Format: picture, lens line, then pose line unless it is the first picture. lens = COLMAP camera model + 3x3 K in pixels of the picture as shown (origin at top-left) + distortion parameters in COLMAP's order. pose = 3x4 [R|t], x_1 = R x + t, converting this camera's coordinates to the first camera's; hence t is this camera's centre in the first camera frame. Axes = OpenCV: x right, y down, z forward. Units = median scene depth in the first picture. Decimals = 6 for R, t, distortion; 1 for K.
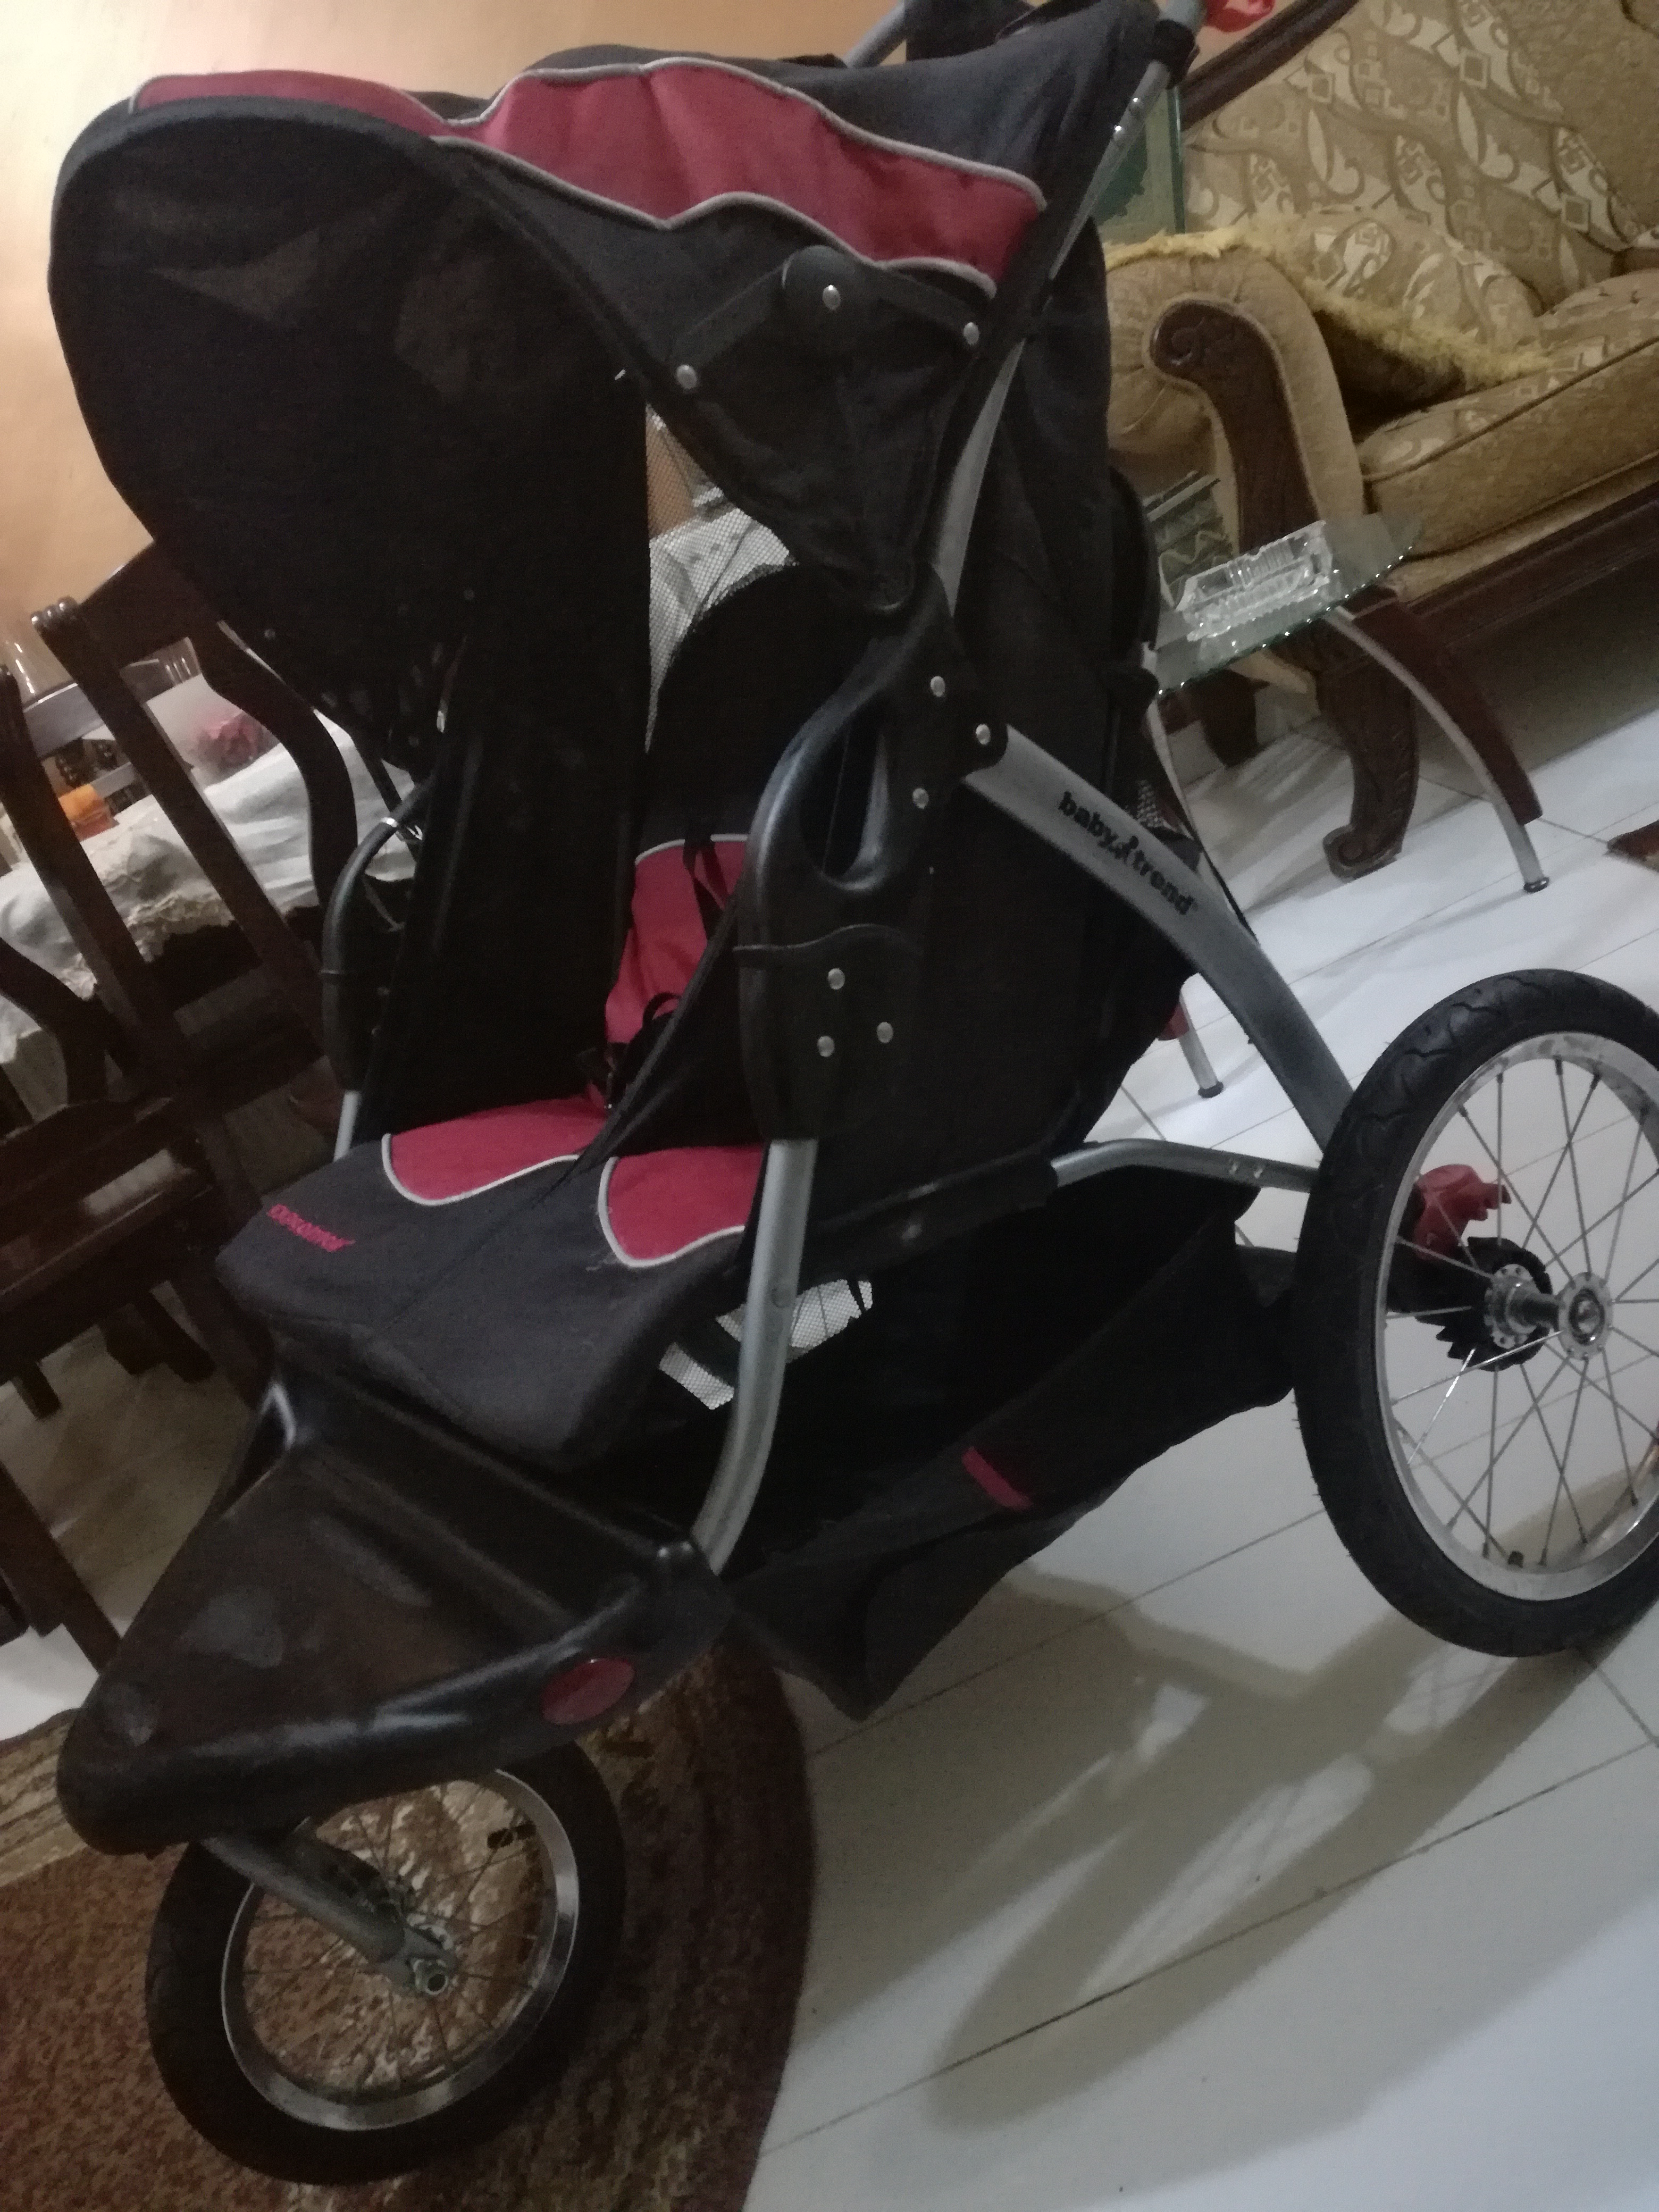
lens RADIAL K [[1752.5, 0, 835.1], [0, 1752.5, 1115.3], [0, 0, 1]] dist [0.016958, -0.042502]
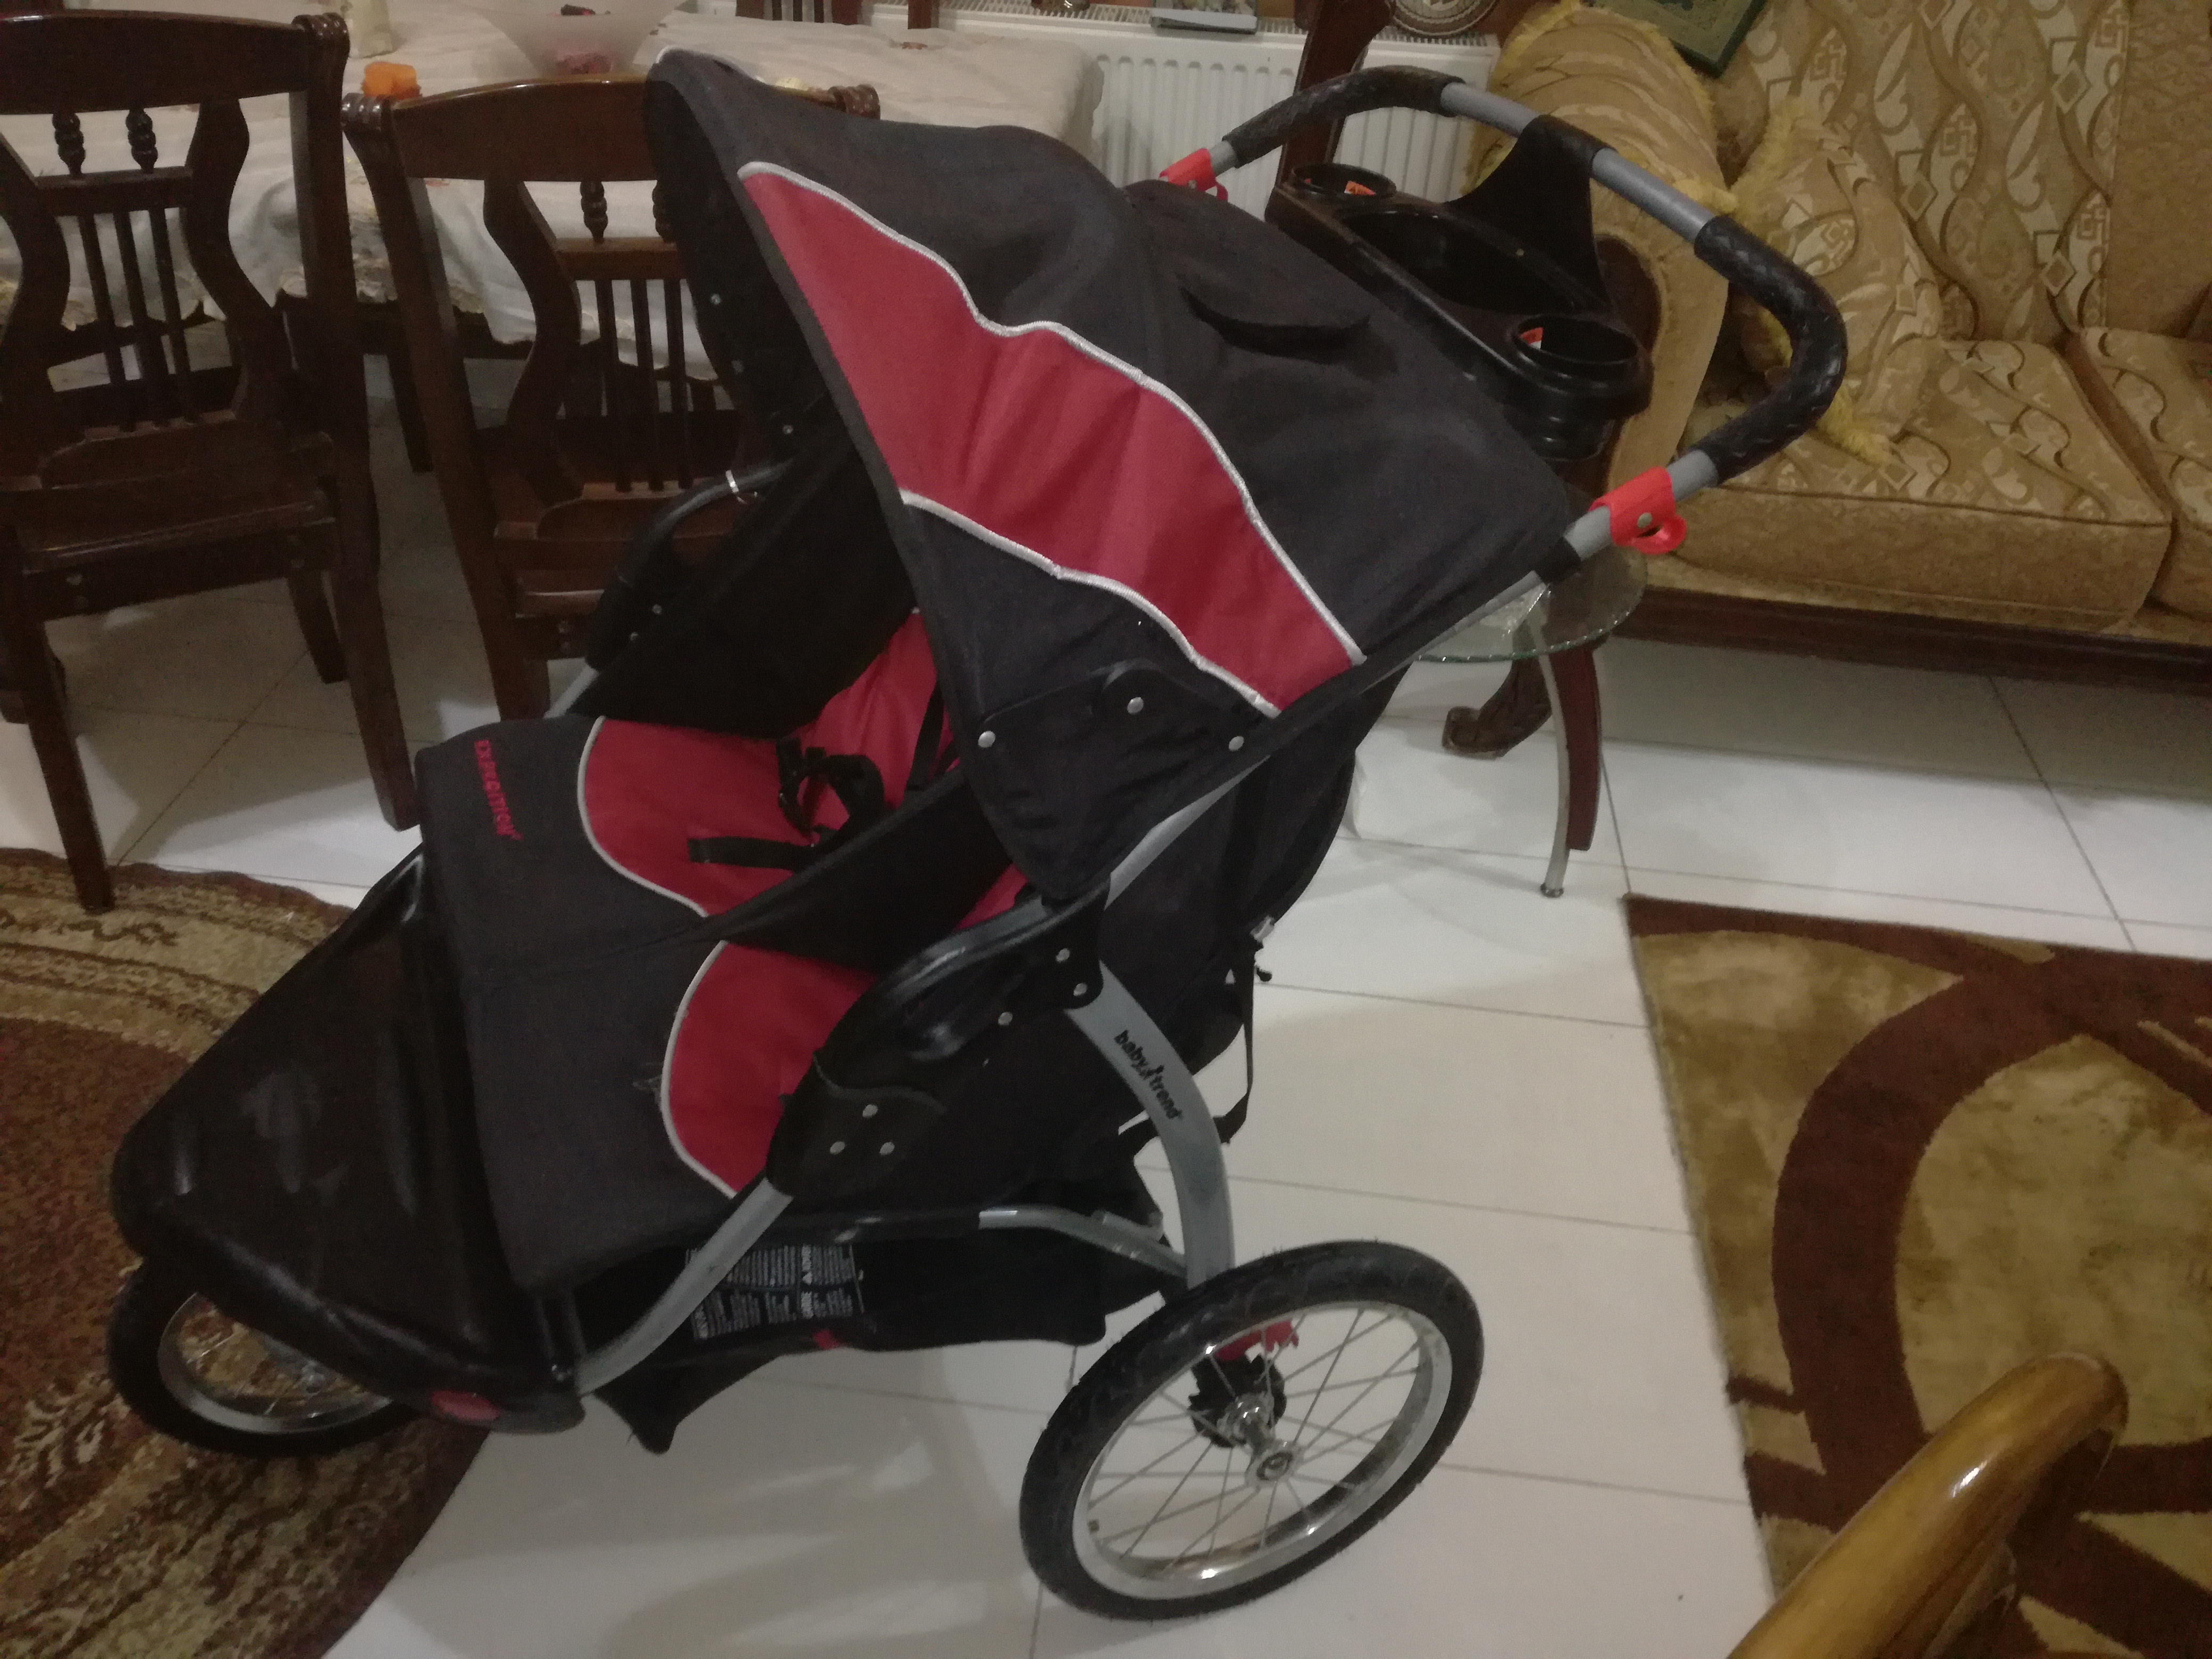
lens RADIAL K [[1752.5, 0, 1066.6], [0, 1752.5, 826.6], [0, 0, 1]] dist [0.016958, -0.042502]
pose [[0.853605, 0.505332, 0.126487, -0.040660], [-0.519963, 0.811812, 0.265706, -0.552919], [0.031586, -0.292577, 0.955720, -0.100222]]
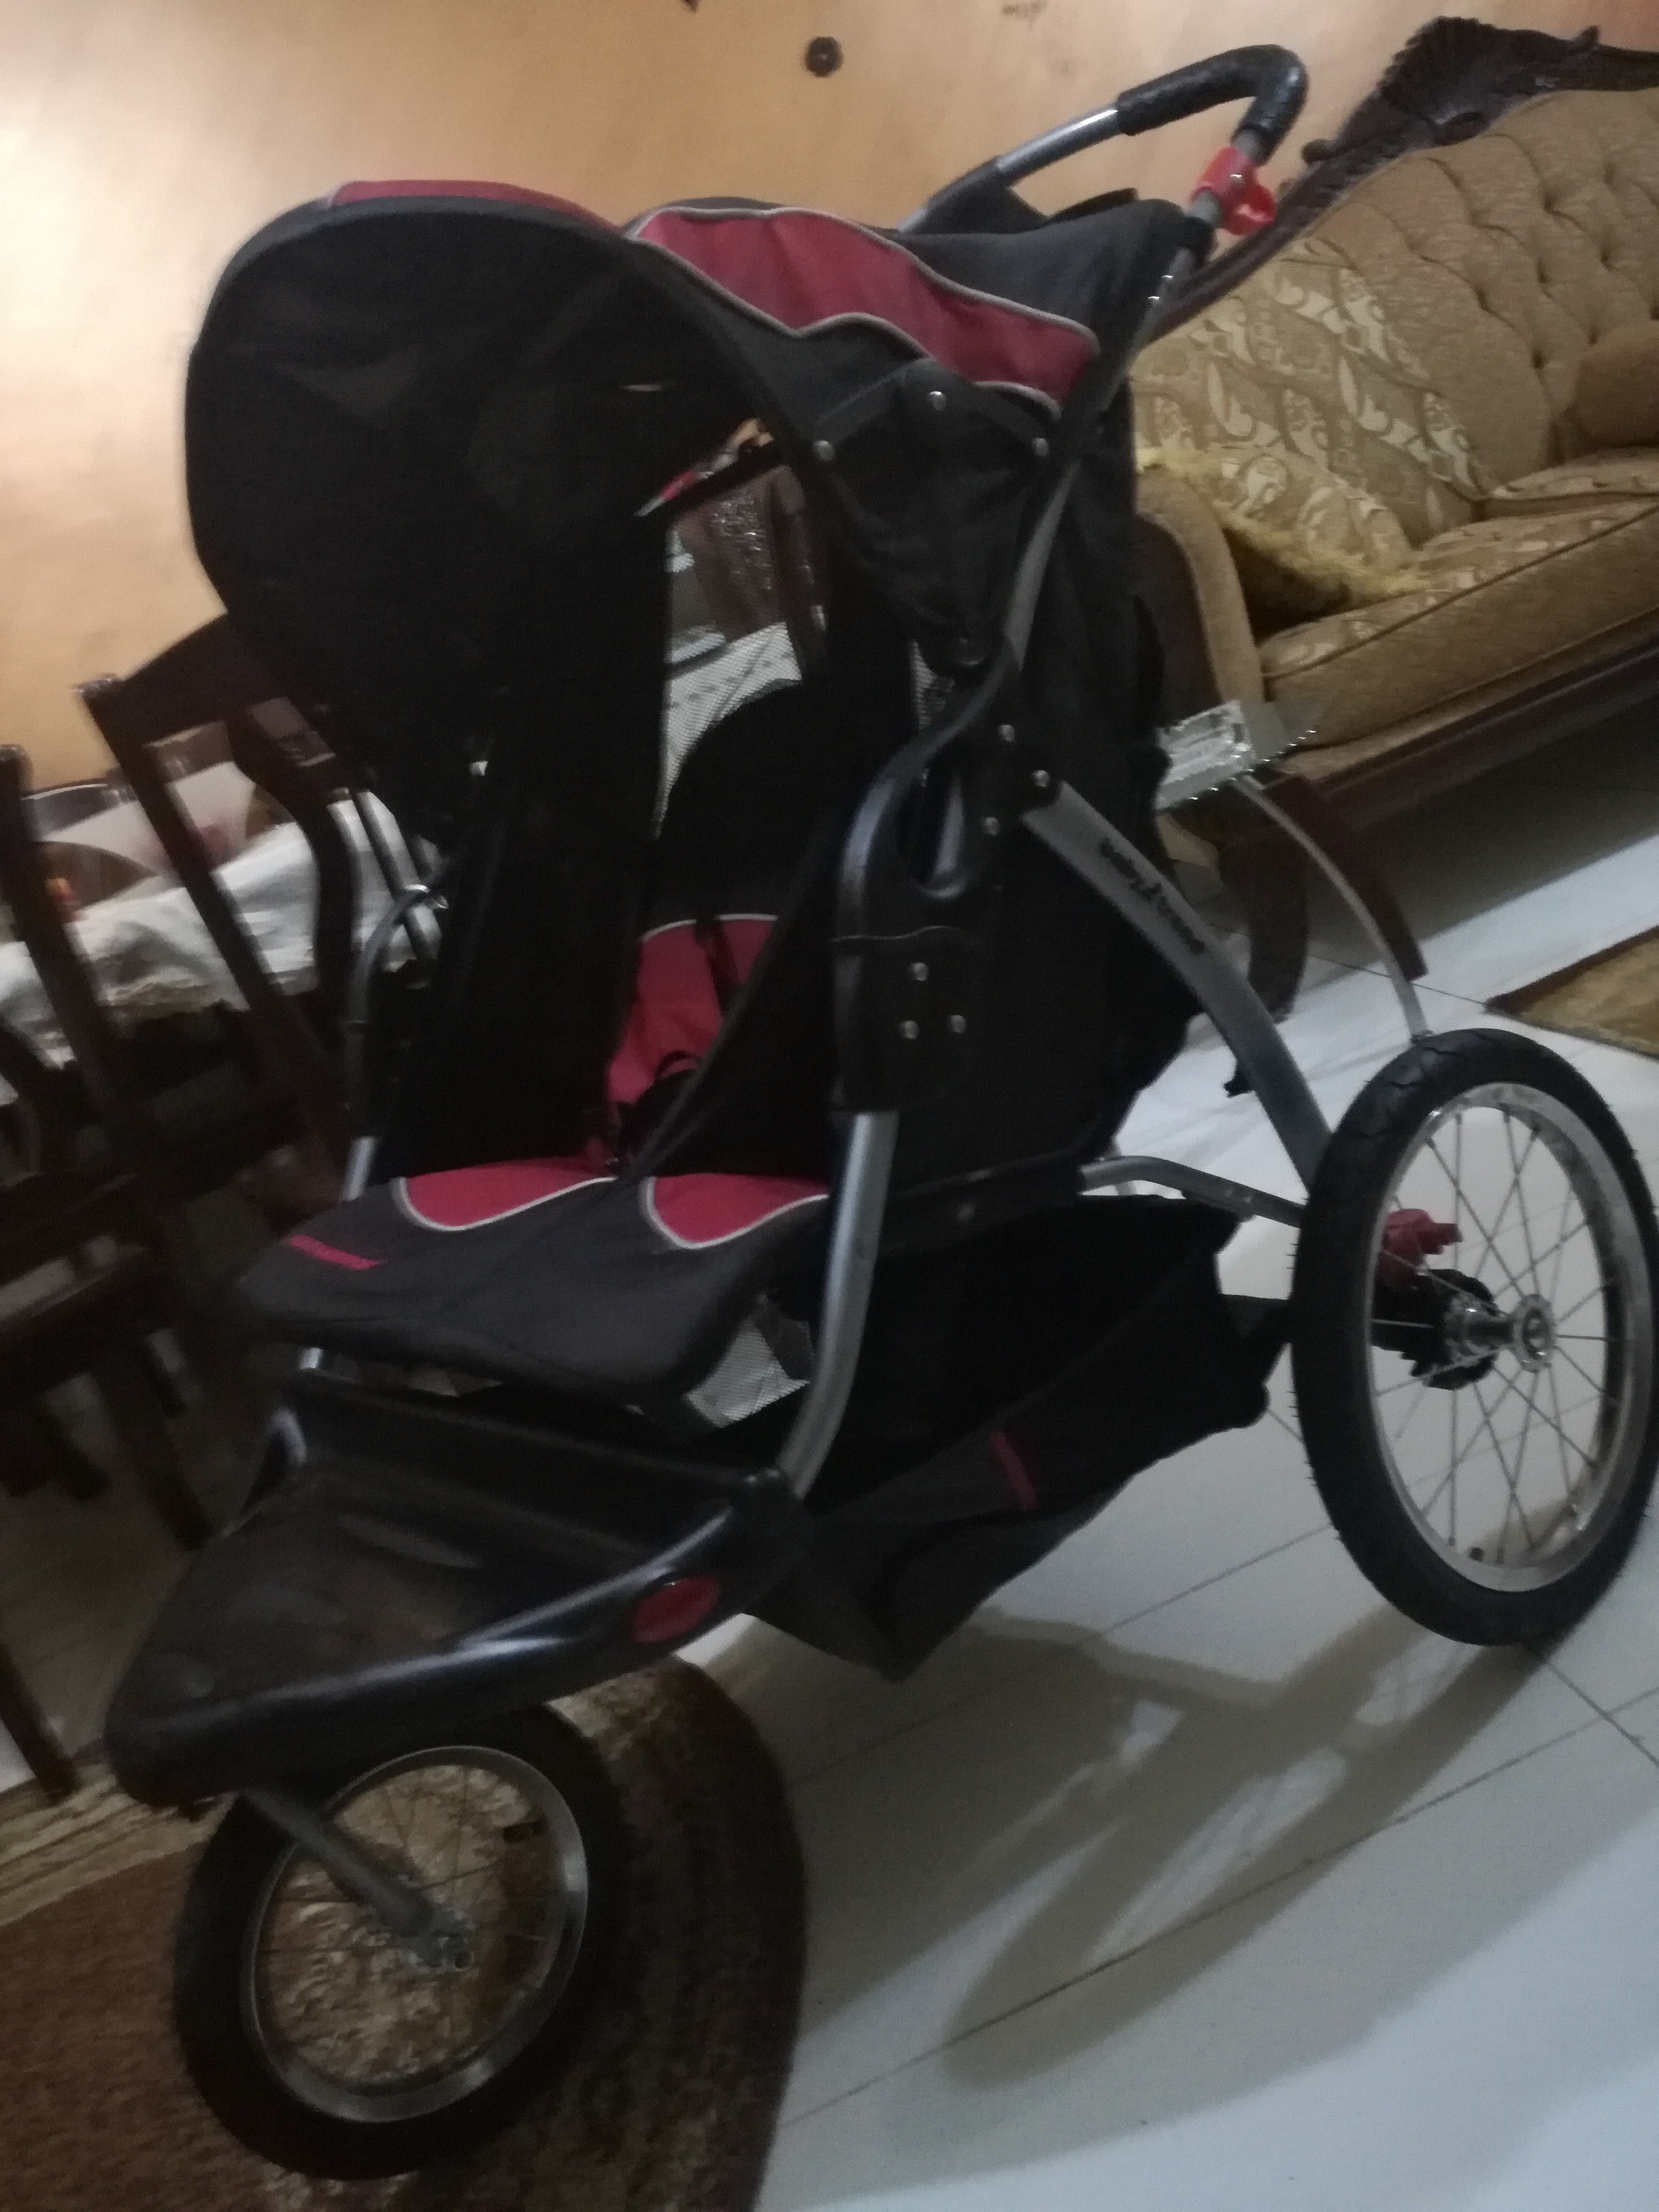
lens RADIAL K [[1752.5, 0, 825.9], [0, 1752.5, 1124.1], [0, 0, 1]] dist [0.016958, -0.042502]
pose [[0.995637, 0.041324, 0.083666, -0.109642], [-0.031421, 0.992705, -0.116403, 0.111788], [-0.087866, 0.113266, 0.989672, -0.077443]]
